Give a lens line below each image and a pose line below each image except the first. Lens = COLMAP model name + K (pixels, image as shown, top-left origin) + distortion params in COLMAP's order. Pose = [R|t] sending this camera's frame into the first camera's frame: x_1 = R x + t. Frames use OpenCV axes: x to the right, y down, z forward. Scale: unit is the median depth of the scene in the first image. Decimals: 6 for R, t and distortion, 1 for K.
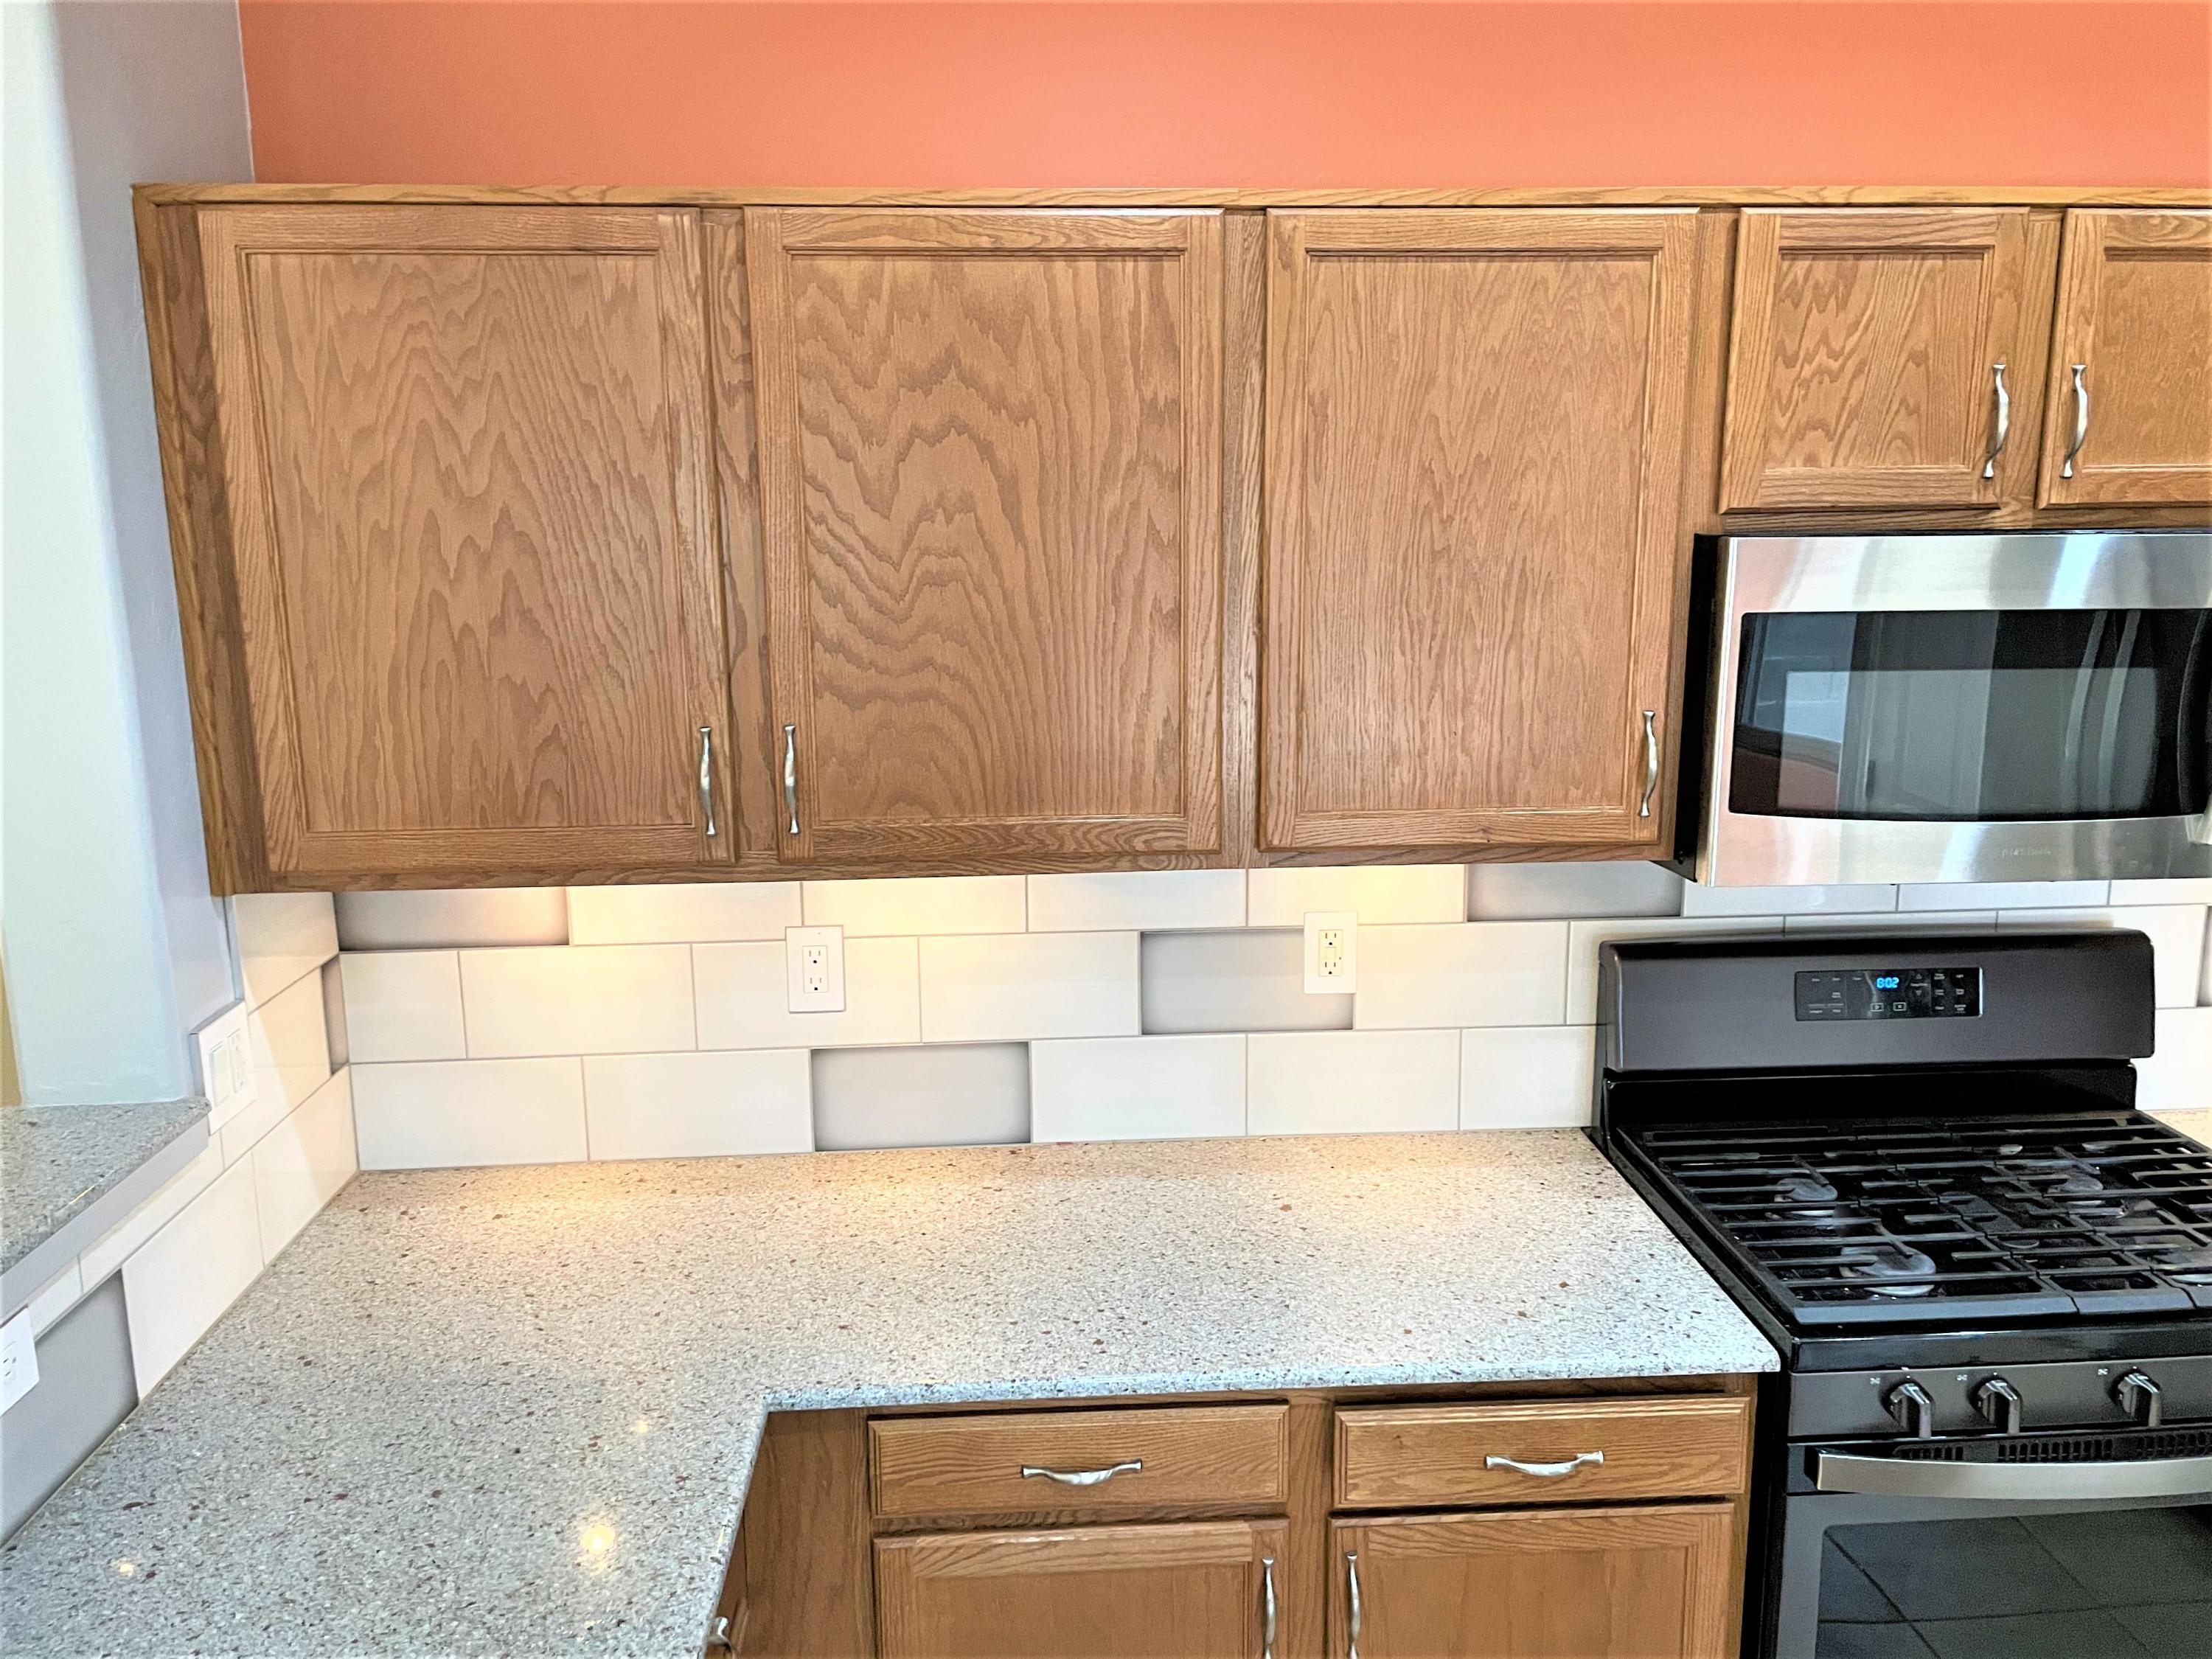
lens RADIAL K [[1671.9, 0, 1117.3], [0, 1671.9, 815.5], [0, 0, 1]] dist [0.091139, -0.117213]
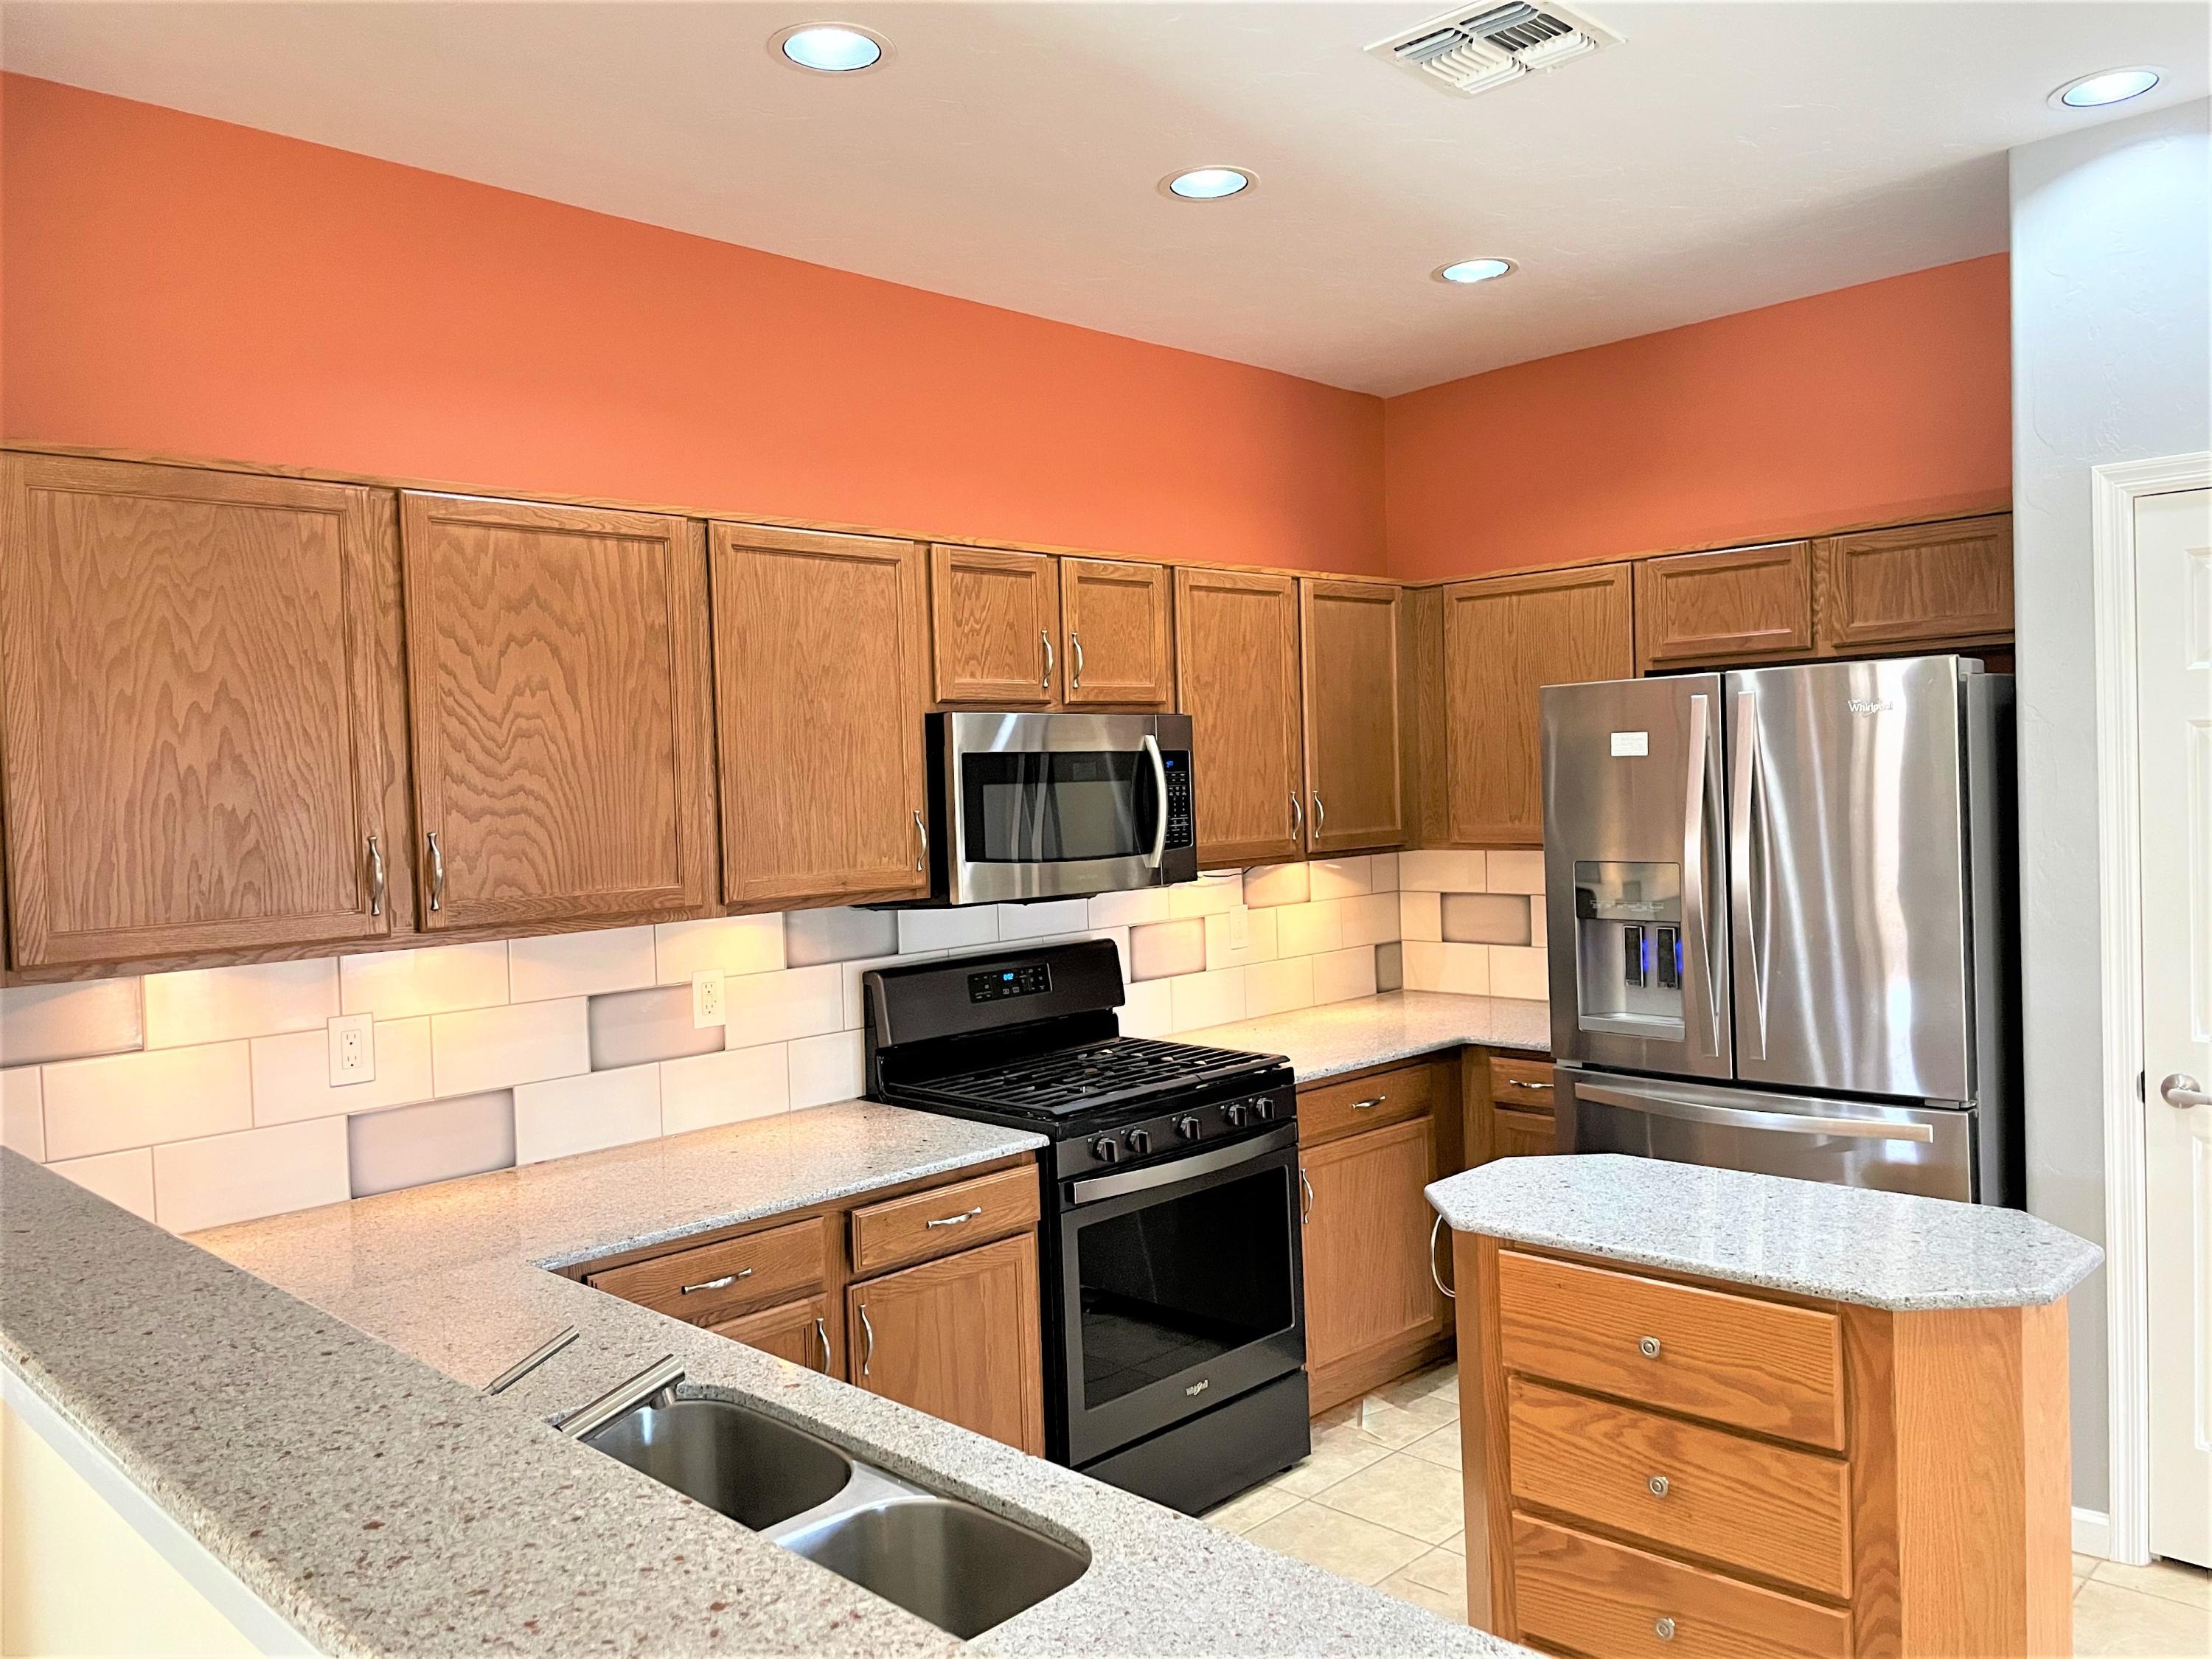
lens RADIAL K [[1671.9, 0, 1108.9], [0, 1671.9, 818.4], [0, 0, 1]] dist [0.091139, -0.117213]
pose [[0.751023, -0.033592, 0.659421, -0.718742], [0.152571, 0.980506, -0.123816, 0.202128], [-0.642407, 0.193597, 0.741508, -0.448204]]
